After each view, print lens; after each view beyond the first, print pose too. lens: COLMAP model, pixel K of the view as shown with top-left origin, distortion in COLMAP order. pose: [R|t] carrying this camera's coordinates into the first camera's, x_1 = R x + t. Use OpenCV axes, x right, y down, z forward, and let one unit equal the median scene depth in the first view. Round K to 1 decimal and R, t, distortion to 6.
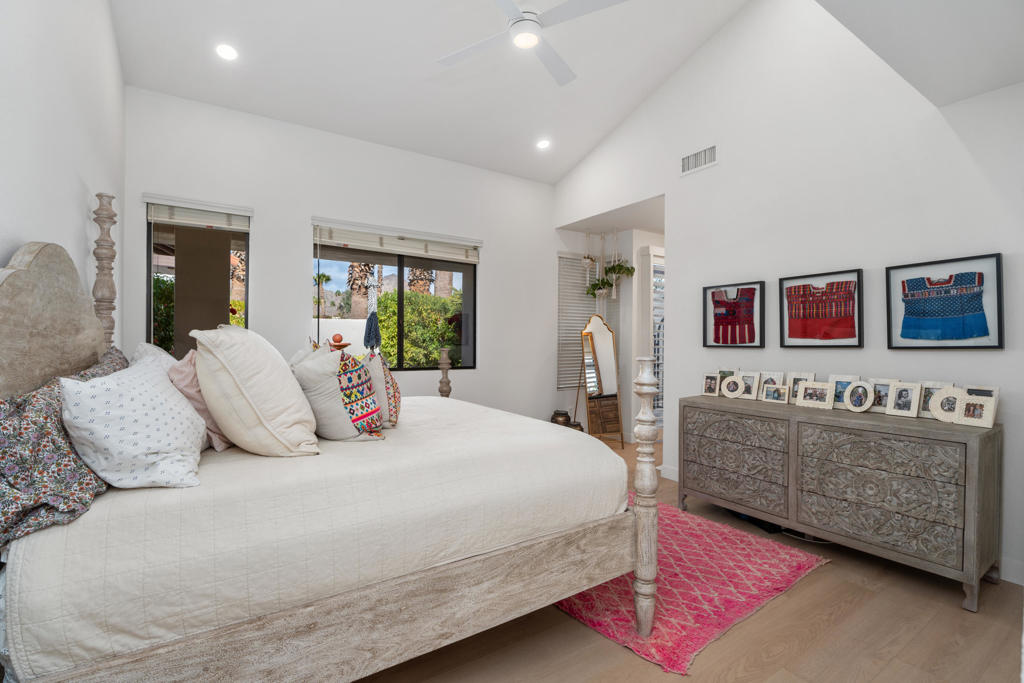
lens RADIAL K [[468.1, 0, 505.9], [0, 468.1, 340.8], [0, 0, 1]] dist [-0.000162, 0.000543]
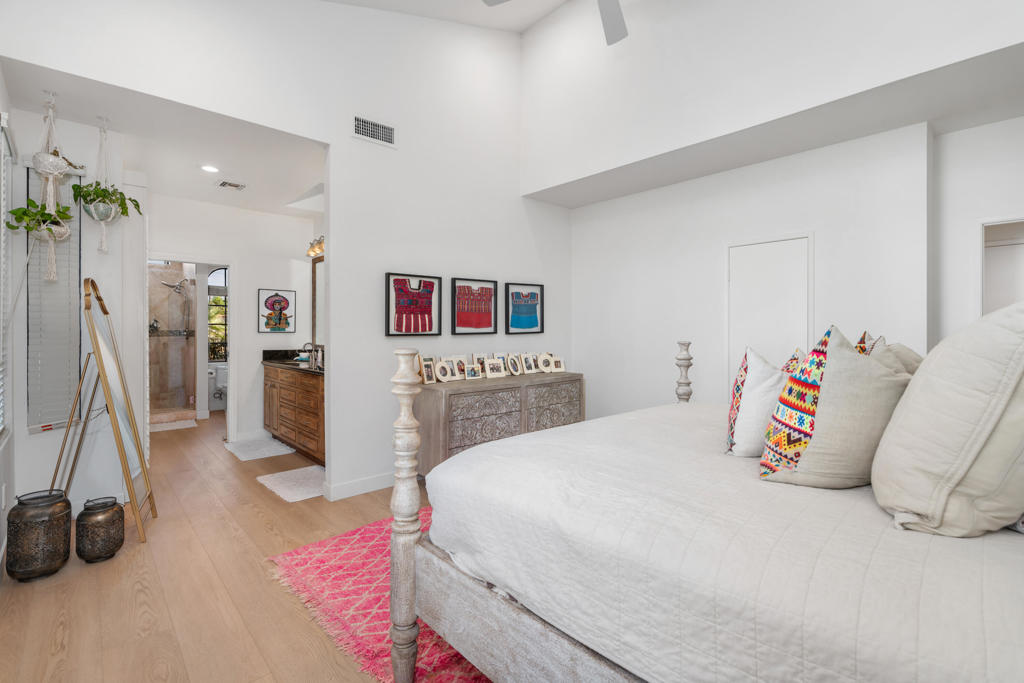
lens RADIAL K [[468.1, 0, 507.0], [0, 468.1, 333.0], [0, 0, 1]] dist [-0.000162, 0.000543]
pose [[-0.154425, -0.009345, 0.987960, -0.643431], [0.003193, 0.999945, 0.009958, -0.001958], [-0.987999, 0.004692, -0.154387, 1.068920]]
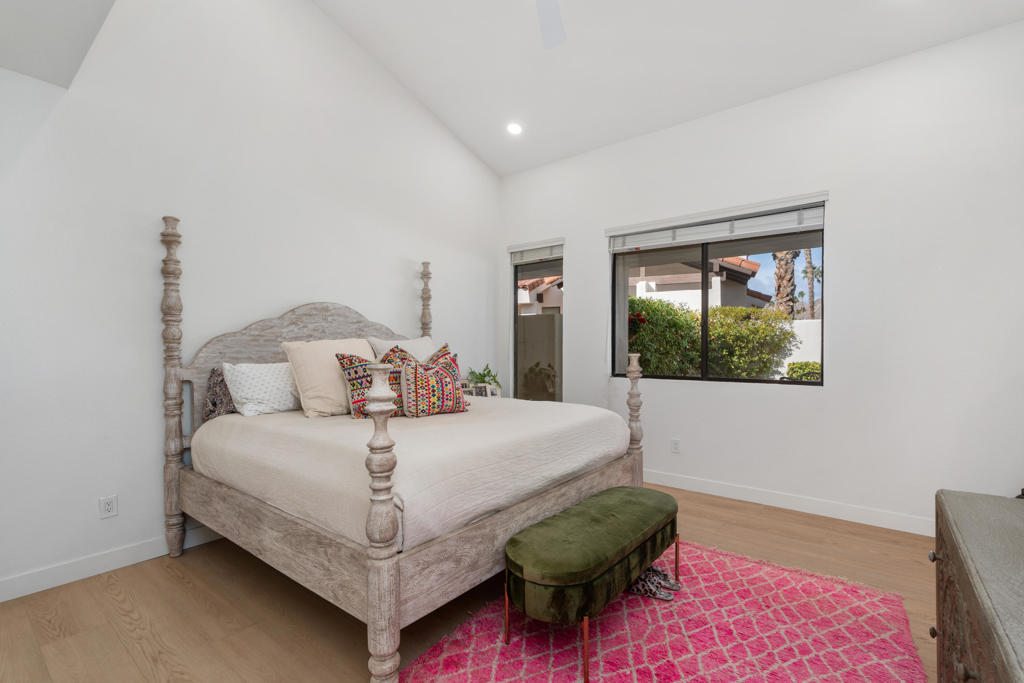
lens RADIAL K [[468.1, 0, 508.7], [0, 468.1, 346.8], [0, 0, 1]] dist [-0.000162, 0.000543]
pose [[0.315416, -0.010104, -0.948900, 0.660023], [0.009401, 0.999928, -0.007522, 0.009797], [0.948907, -0.006548, 0.315489, 0.573383]]
